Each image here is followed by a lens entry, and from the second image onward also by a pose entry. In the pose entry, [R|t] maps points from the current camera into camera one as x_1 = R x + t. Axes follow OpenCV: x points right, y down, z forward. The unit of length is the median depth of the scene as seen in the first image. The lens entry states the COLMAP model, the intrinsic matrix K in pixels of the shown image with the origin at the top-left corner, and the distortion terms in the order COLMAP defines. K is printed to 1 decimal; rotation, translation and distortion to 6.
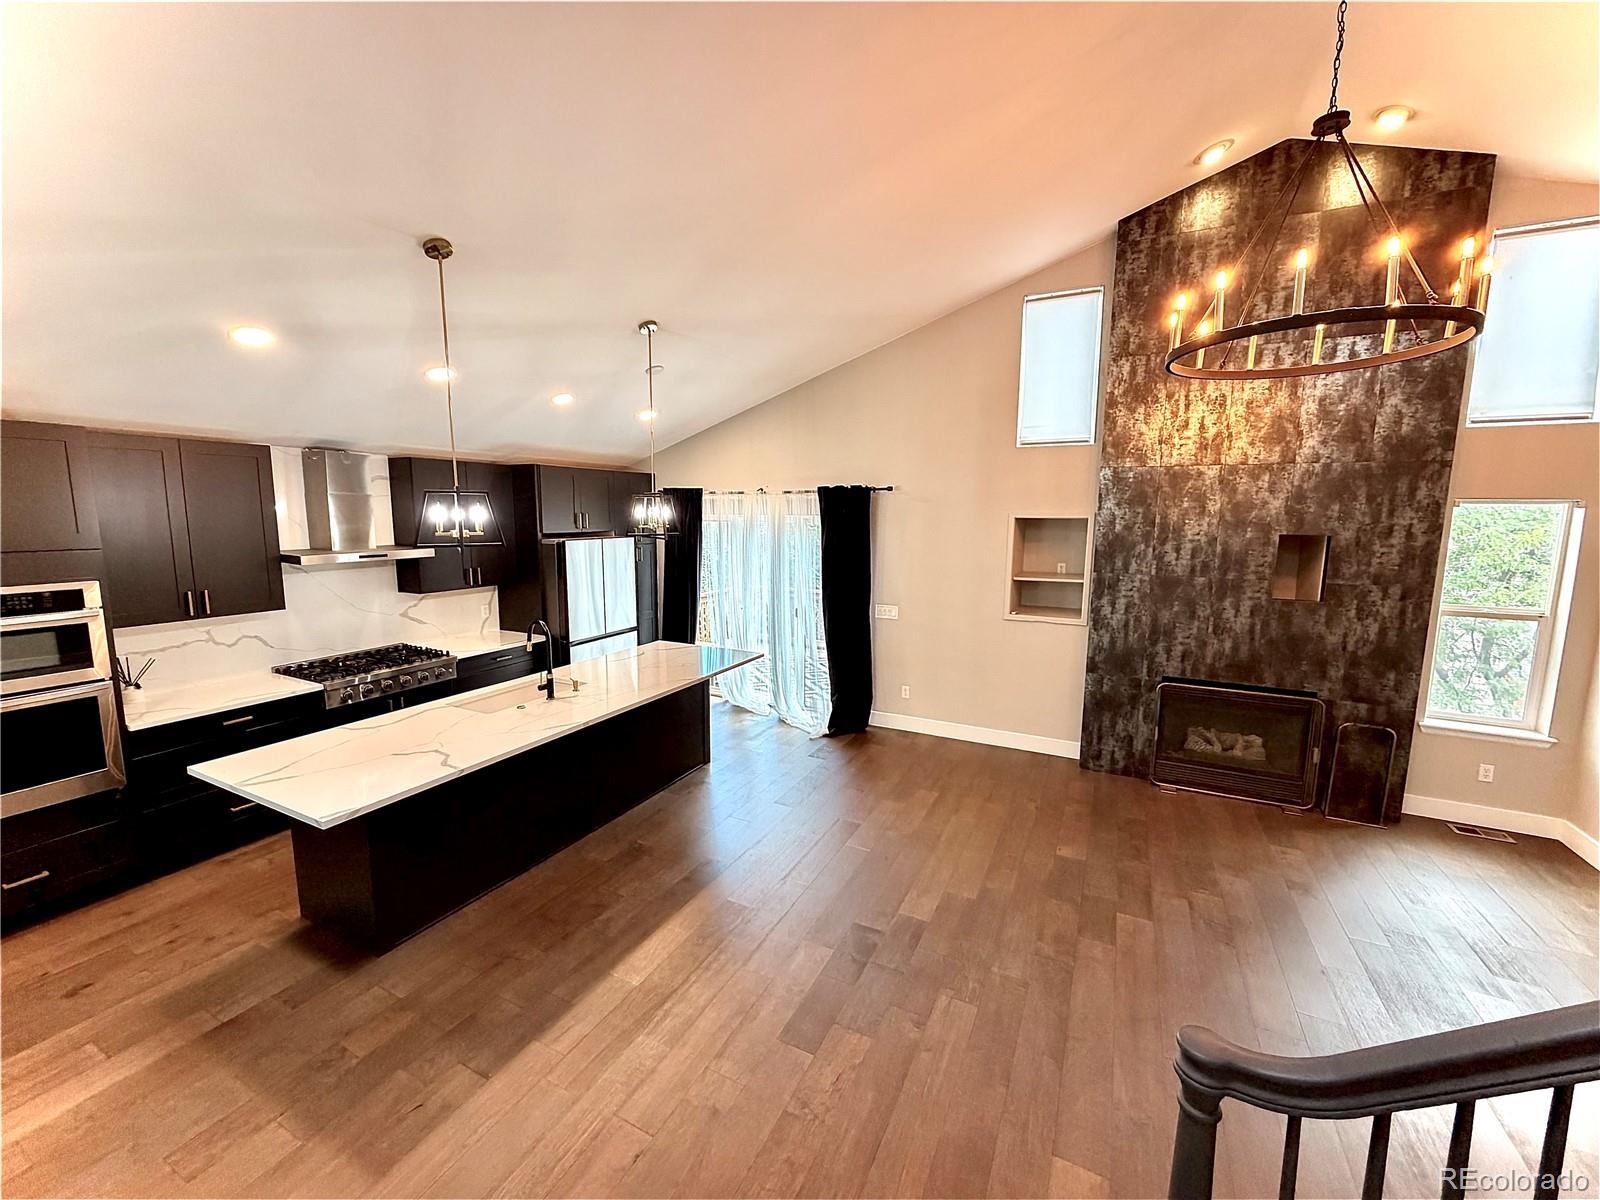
lens RADIAL K [[642.3, 0, 799.4], [0, 642.3, 599.8], [0, 0, 1]] dist [-0.002627, -0.000185]
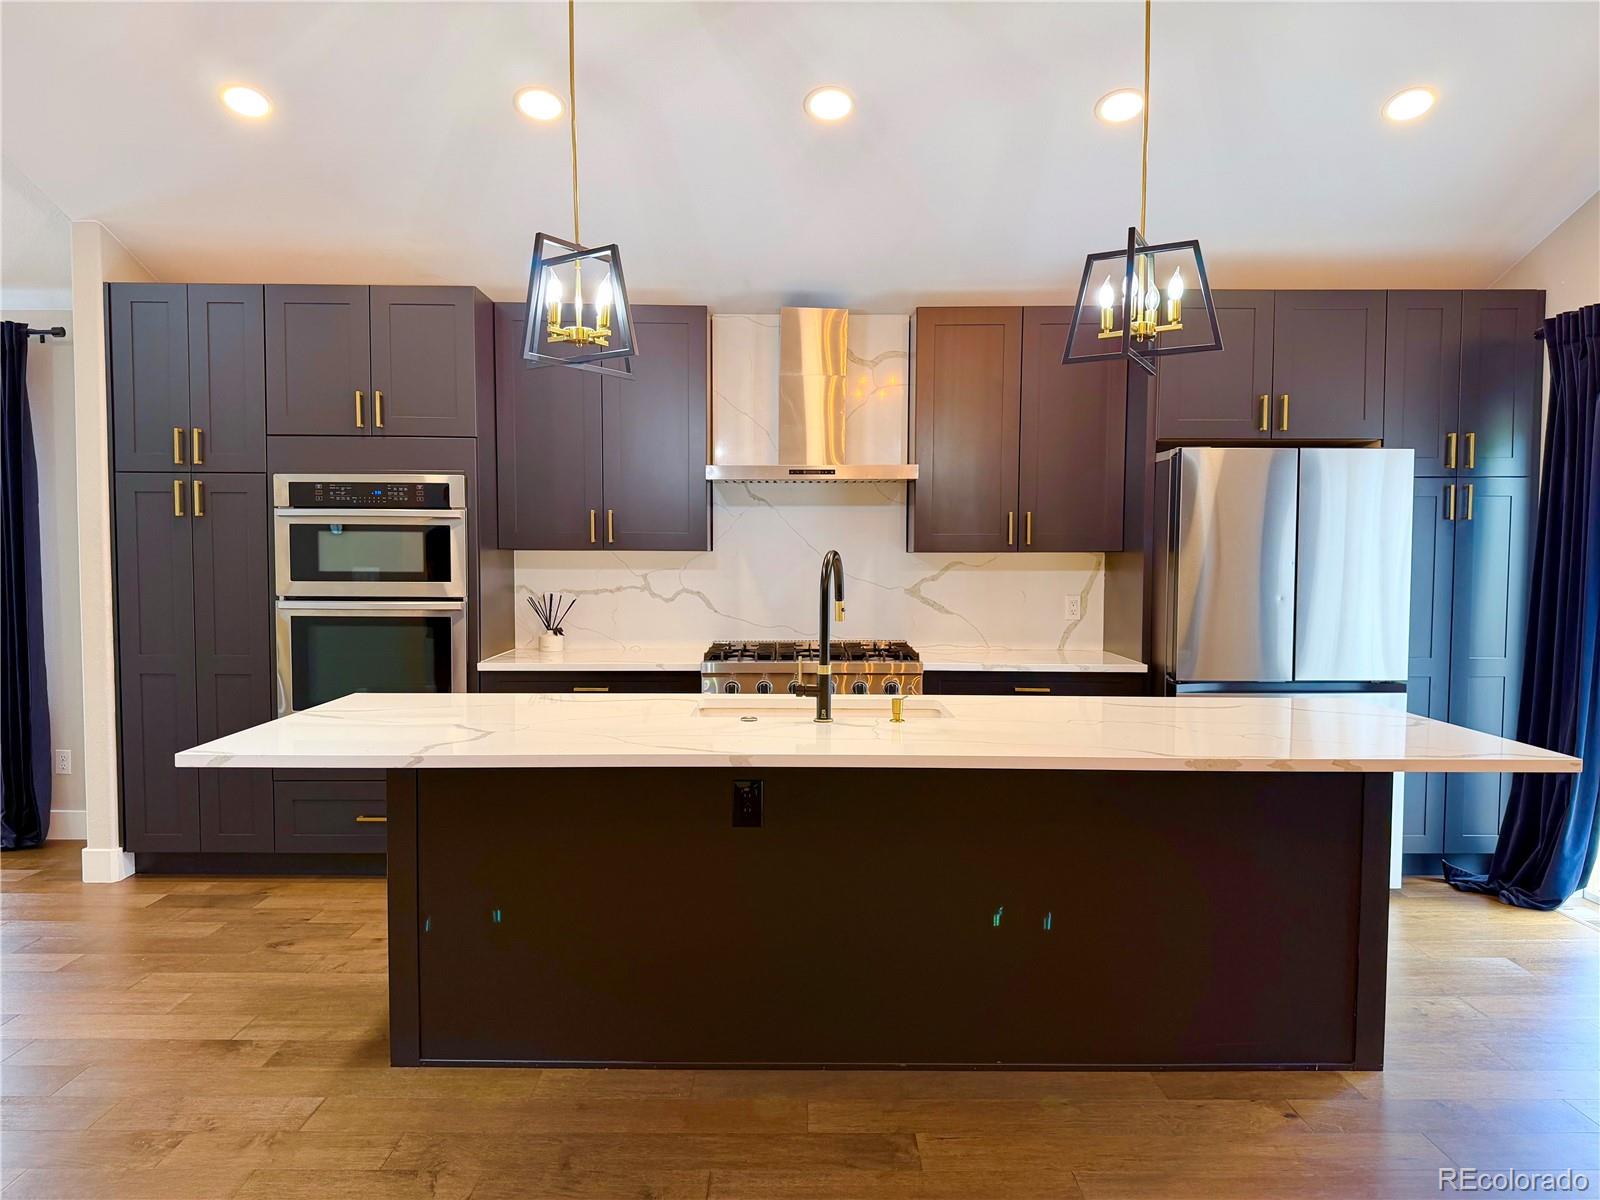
lens RADIAL K [[1127.7, 0, 795.6], [0, 1127.7, 597.5], [0, 0, 1]] dist [0.003484, -0.014631]
pose [[0.459361, 0.034563, -0.887577, 0.263480], [-0.123059, 0.992083, -0.025056, 0.077102], [0.879684, 0.120734, 0.459977, 0.522085]]
